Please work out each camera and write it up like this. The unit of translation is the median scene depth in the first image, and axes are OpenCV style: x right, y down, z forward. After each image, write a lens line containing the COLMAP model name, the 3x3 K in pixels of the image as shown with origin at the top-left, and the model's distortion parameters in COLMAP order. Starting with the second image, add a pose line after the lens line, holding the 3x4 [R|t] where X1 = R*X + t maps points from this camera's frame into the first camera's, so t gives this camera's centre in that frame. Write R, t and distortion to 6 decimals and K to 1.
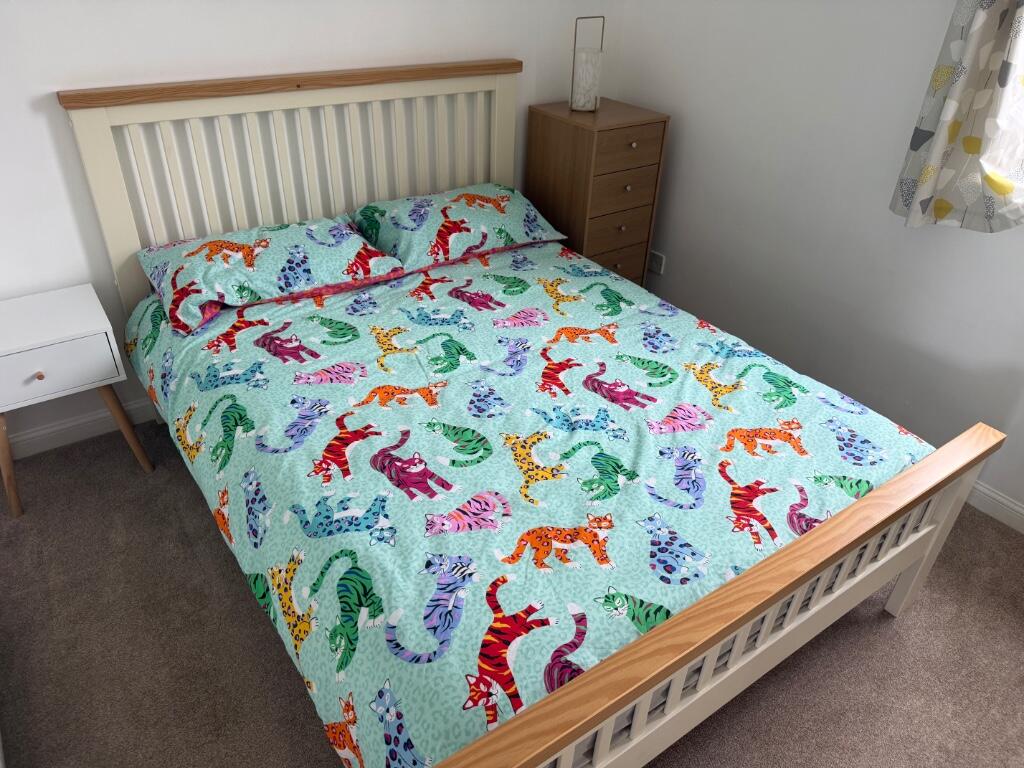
lens RADIAL K [[727.9, 0, 509.9], [0, 727.9, 386.5], [0, 0, 1]] dist [-0.027257, 0.004909]
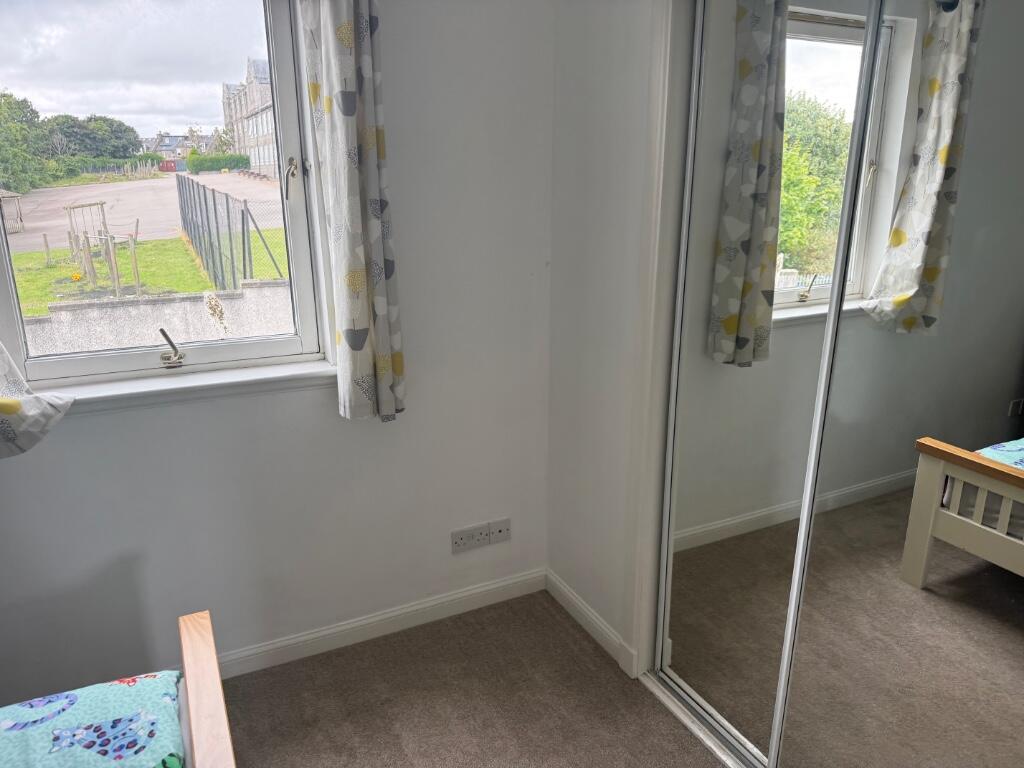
lens RADIAL K [[727.9, 0, 511.7], [0, 727.9, 384.5], [0, 0, 1]] dist [-0.027257, 0.004909]
pose [[0.150459, -0.314185, 0.937363, -0.074610], [0.540650, 0.819960, 0.188053, -0.144539], [-0.827683, 0.478491, 0.293235, 0.216122]]
